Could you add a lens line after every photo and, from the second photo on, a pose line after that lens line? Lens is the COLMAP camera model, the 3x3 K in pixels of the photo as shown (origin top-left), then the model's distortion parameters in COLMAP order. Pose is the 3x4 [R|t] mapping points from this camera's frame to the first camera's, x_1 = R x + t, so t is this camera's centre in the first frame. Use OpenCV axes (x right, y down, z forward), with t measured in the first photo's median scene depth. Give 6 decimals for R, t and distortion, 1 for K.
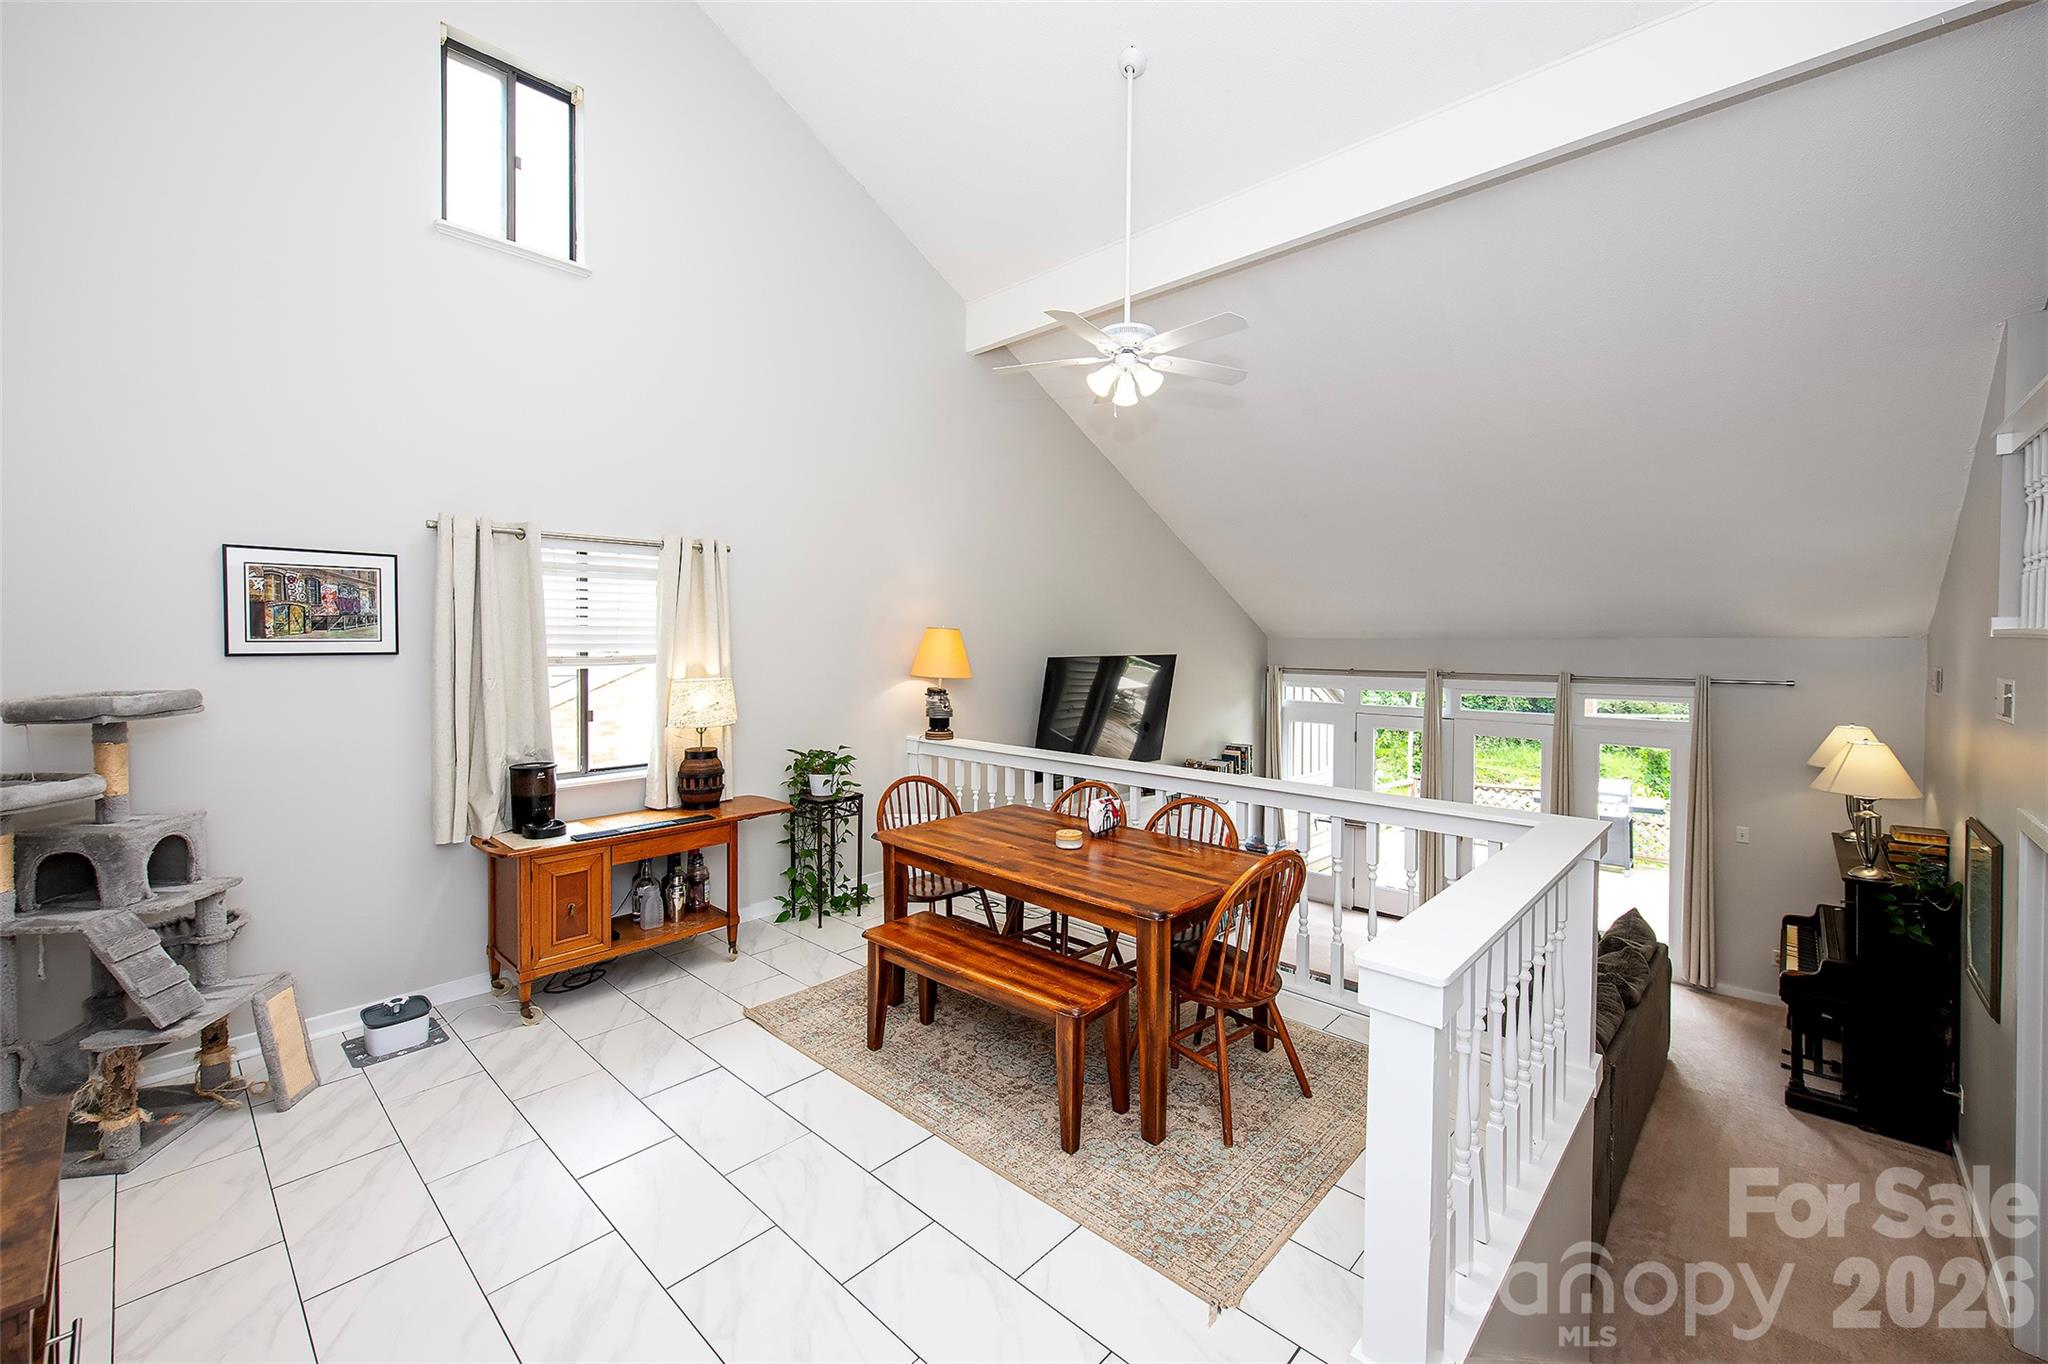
lens RADIAL K [[827.7, 0, 1030.1], [0, 827.7, 641.0], [0, 0, 1]] dist [0.006655, -0.000058]
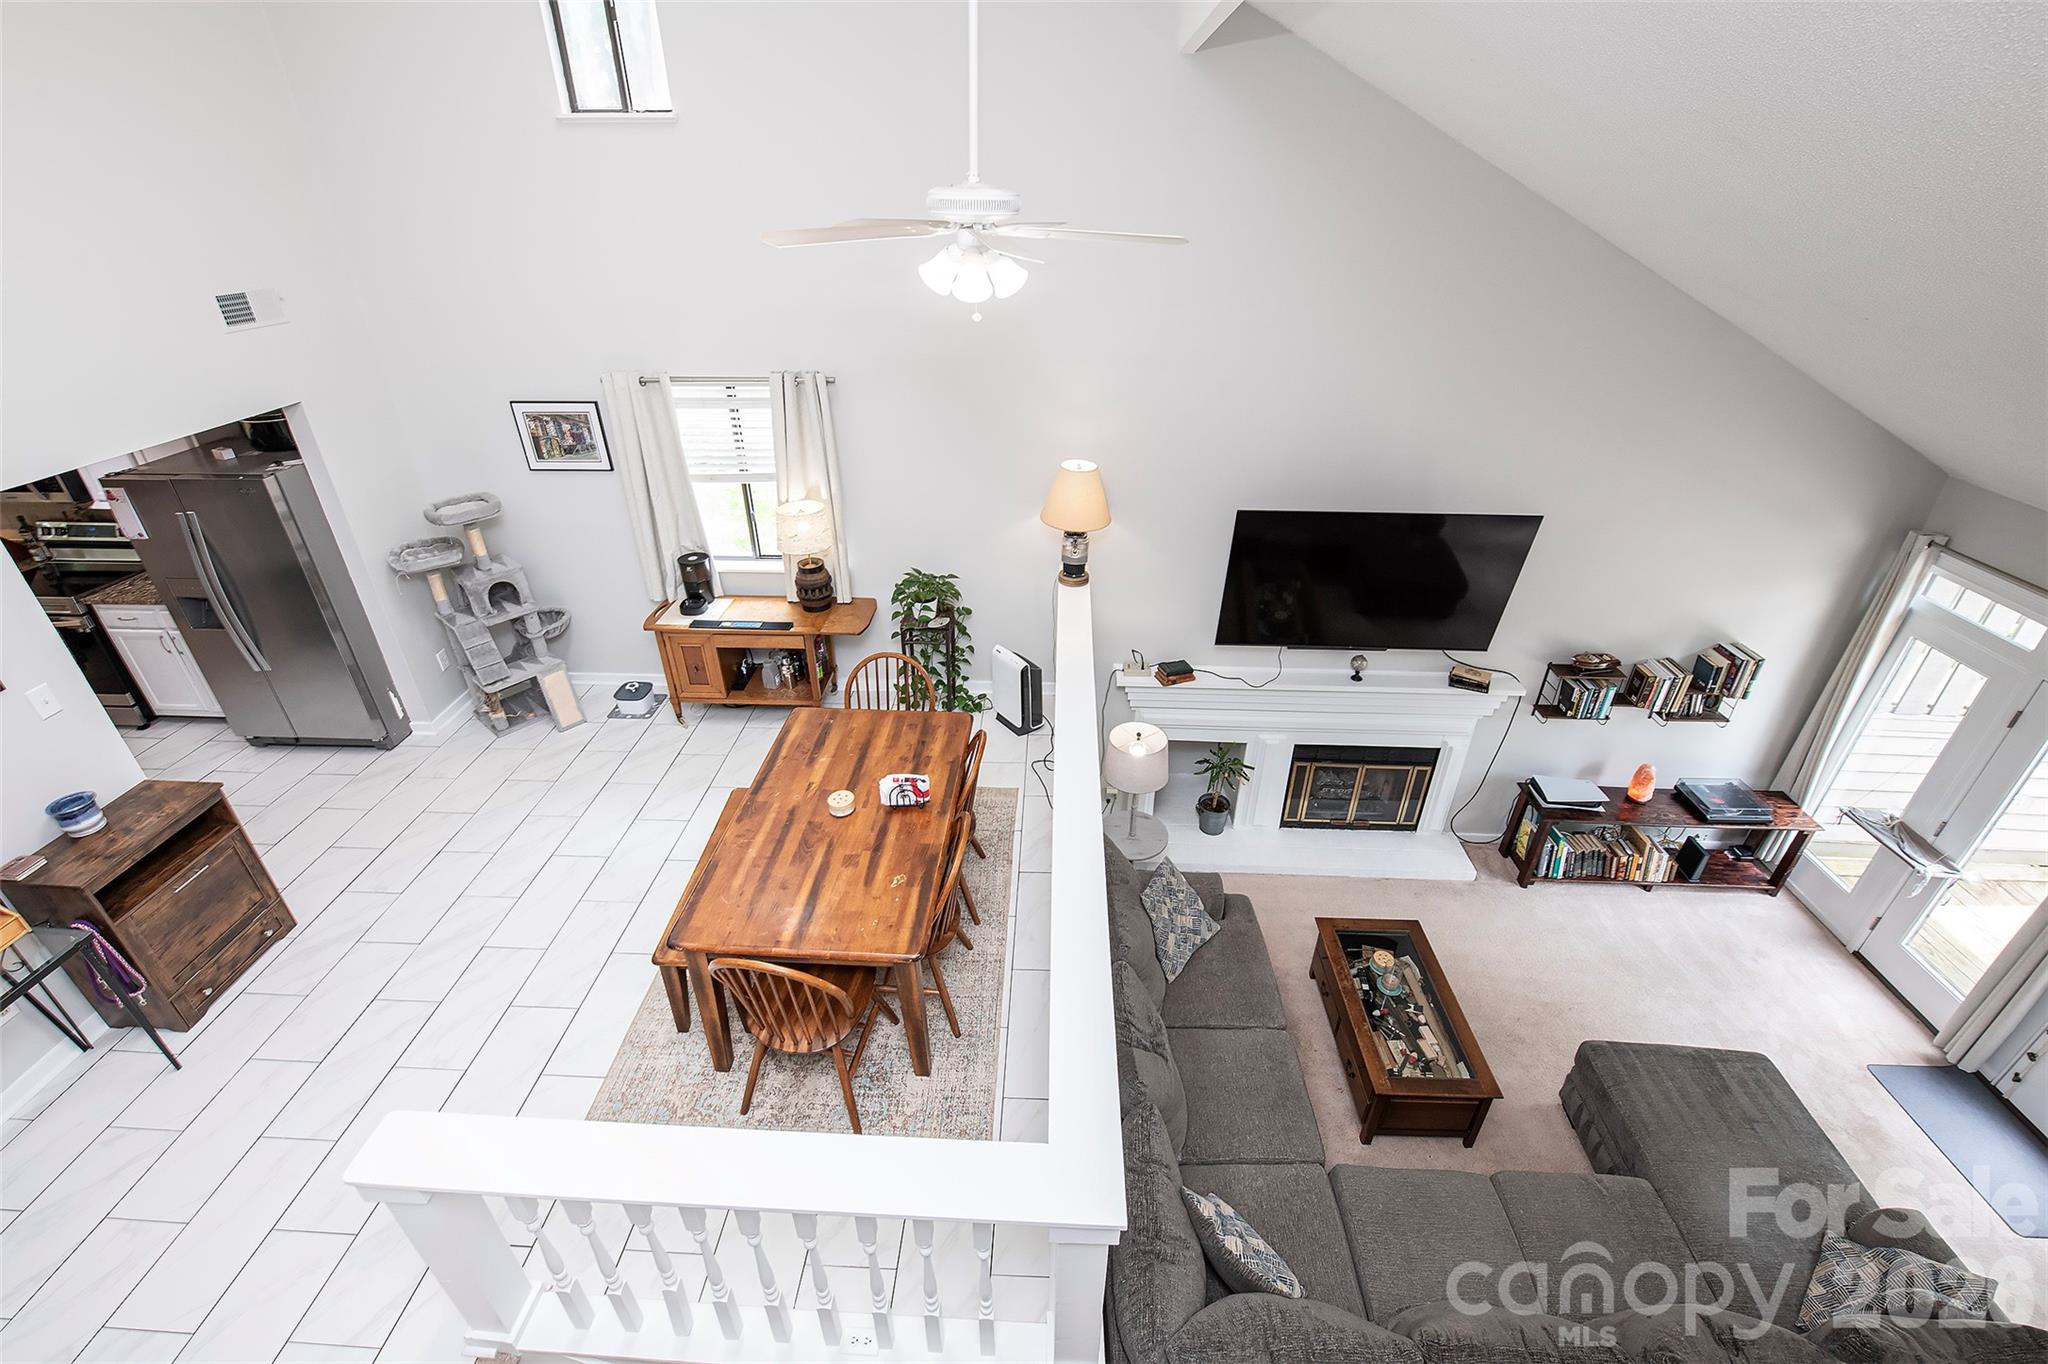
lens RADIAL K [[834.6, 0, 1027.3], [0, 834.6, 643.8], [0, 0, 1]] dist [-0.015500, -0.000212]
pose [[0.643562, 0.362483, -0.674117, 0.744969], [-0.002365, 0.881683, 0.471836, -0.378885], [0.765390, -0.302061, 0.568275, 0.597578]]
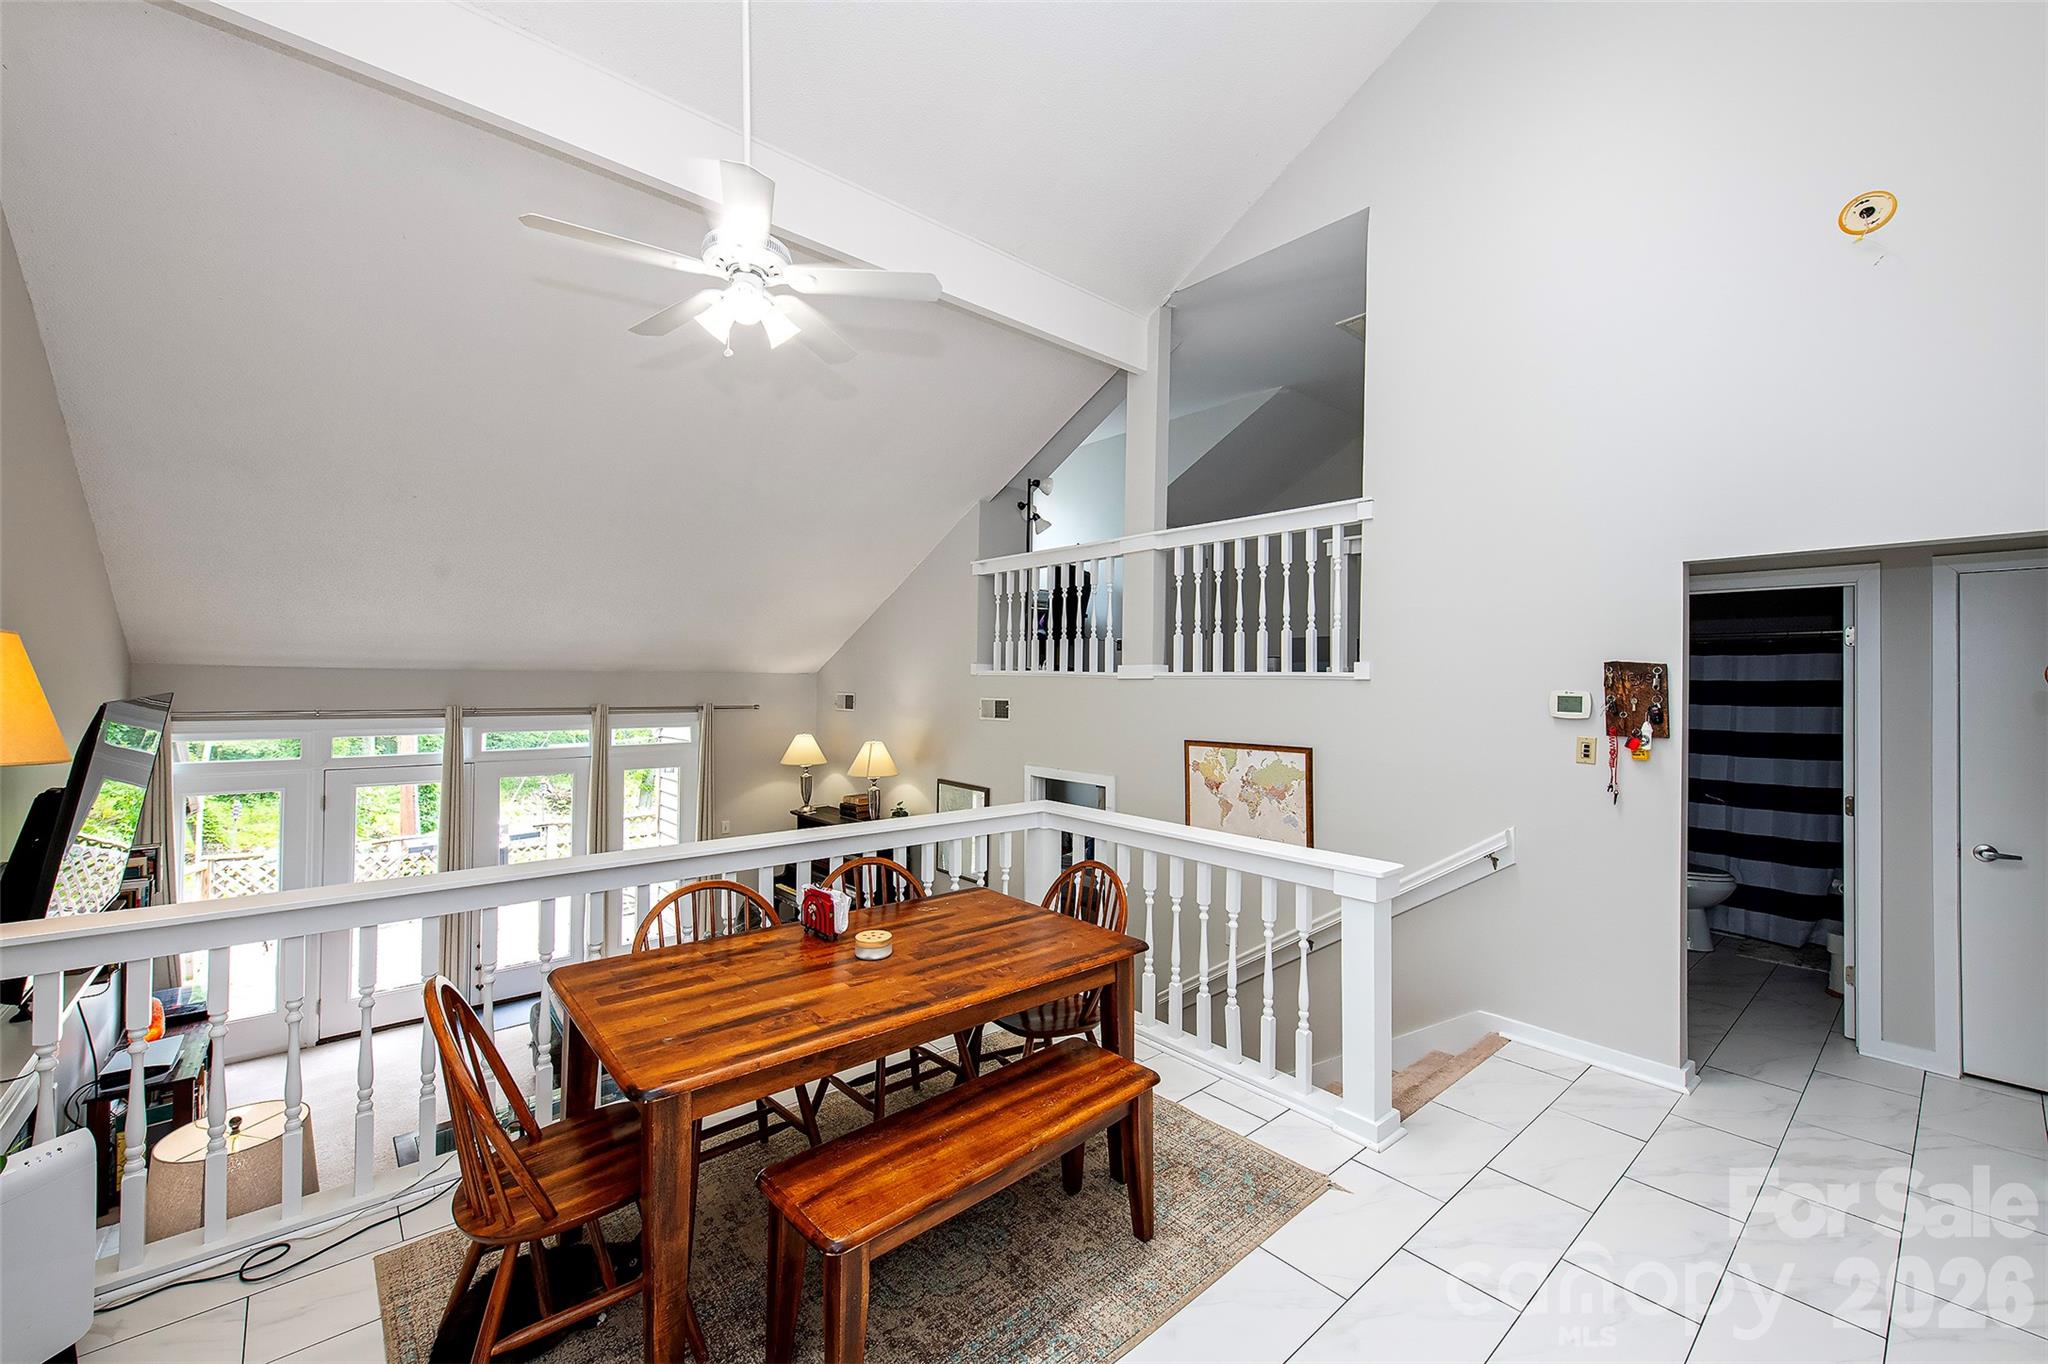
lens RADIAL K [[815.2, 0, 1047.1], [0, 815.2, 676.2], [0, 0, 1]] dist [0.004295, 0.000144]
pose [[0.099853, 0.000945, 0.995002, -0.589838], [-0.004781, 0.999988, -0.000470, 0.004439], [-0.994991, -0.004710, 0.099857, 0.712534]]
